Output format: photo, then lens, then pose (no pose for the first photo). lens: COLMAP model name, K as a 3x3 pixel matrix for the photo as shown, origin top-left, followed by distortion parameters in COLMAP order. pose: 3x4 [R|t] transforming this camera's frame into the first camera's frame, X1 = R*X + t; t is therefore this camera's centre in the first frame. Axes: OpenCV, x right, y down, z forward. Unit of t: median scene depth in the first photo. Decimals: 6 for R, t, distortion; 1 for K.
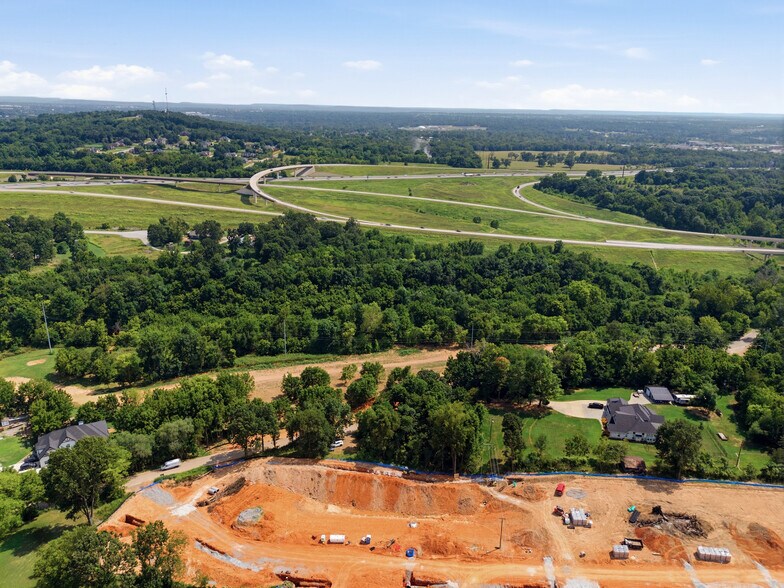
lens RADIAL K [[577.8, 0, 391.6], [0, 577.8, 294.5], [0, 0, 1]] dist [0.065070, -0.056442]
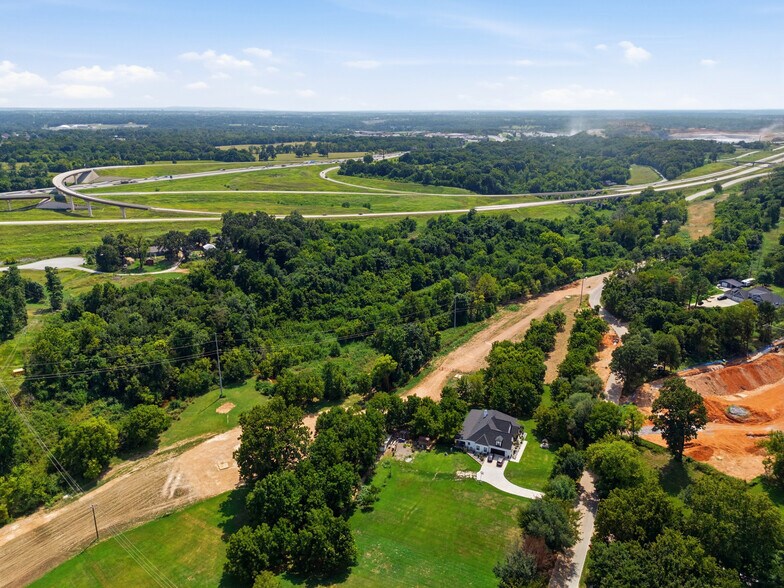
lens RADIAL K [[577.8, 0, 390.2], [0, 577.8, 295.0], [0, 0, 1]] dist [0.065070, -0.056442]
pose [[0.823903, -0.195261, 0.532031, -0.647138], [0.191722, 0.979453, 0.062569, -0.034915], [-0.533317, 0.050451, 0.844410, 0.147739]]
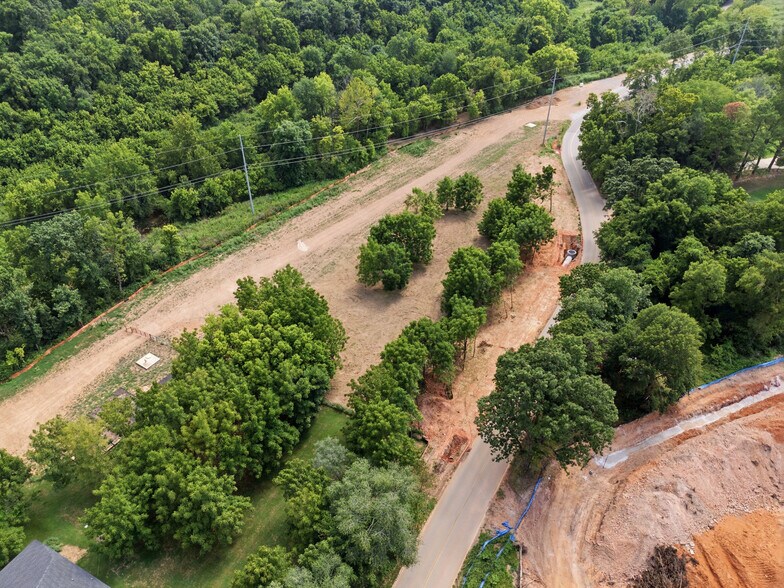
lens RADIAL K [[577.8, 0, 392.2], [0, 577.8, 296.0], [0, 0, 1]] dist [0.065070, -0.056442]
pose [[0.855289, -0.333489, 0.396568, -0.241233], [0.169615, 0.903380, 0.393872, -0.002692], [-0.489604, -0.269611, 0.829215, 0.399673]]
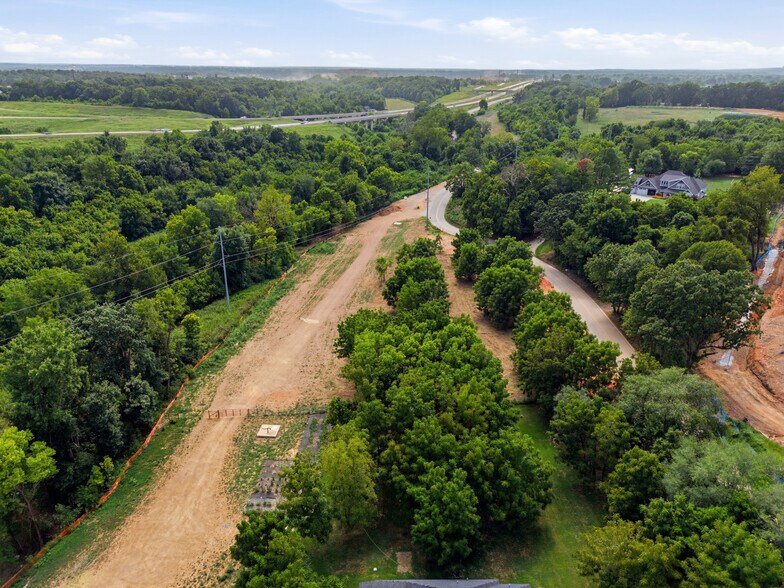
lens RADIAL K [[577.8, 0, 393.4], [0, 577.8, 296.2], [0, 0, 1]] dist [0.065070, -0.056442]
pose [[0.500386, -0.333921, 0.798818, -0.389723], [0.267432, 0.937127, 0.224215, 0.022573], [-0.823465, 0.101436, 0.558226, 0.496068]]
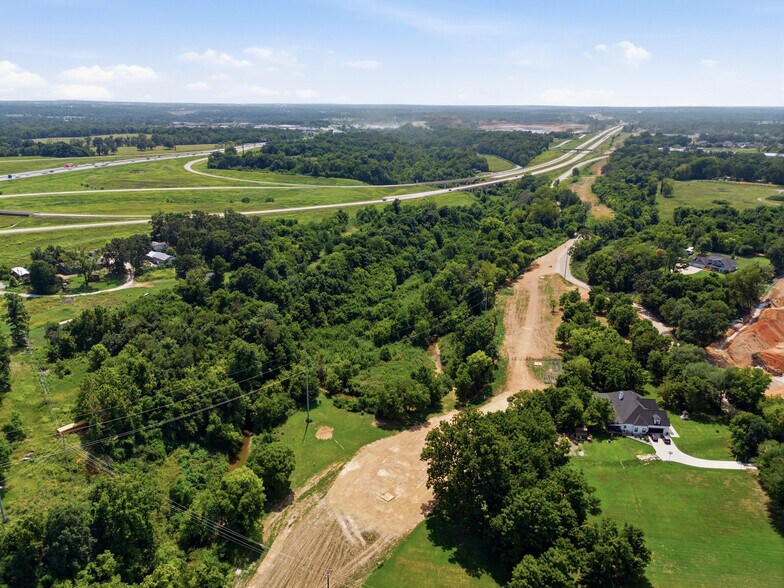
lens RADIAL K [[577.8, 0, 392.0], [0, 577.8, 294.4], [0, 0, 1]] dist [0.065070, -0.056442]
pose [[0.600685, -0.269109, 0.752833, -0.824866], [0.250490, 0.957584, 0.142434, -0.098403], [-0.759232, 0.103019, 0.642615, 0.368327]]
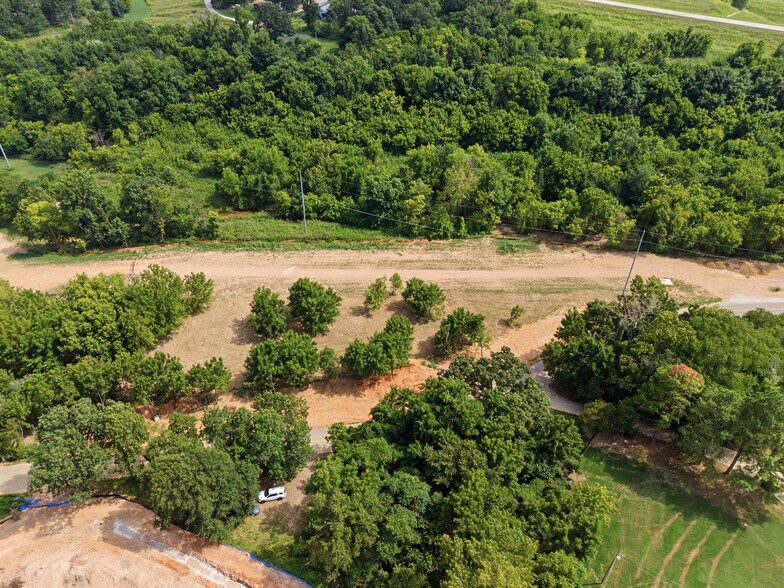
lens RADIAL K [[577.8, 0, 386.3], [0, 577.8, 294.8], [0, 0, 1]] dist [0.065070, -0.056442]
pose [[0.952153, 0.185234, -0.243091, 0.047504], [-0.086089, 0.925746, 0.368215, -0.049053], [0.293247, -0.329669, 0.897399, 0.359793]]
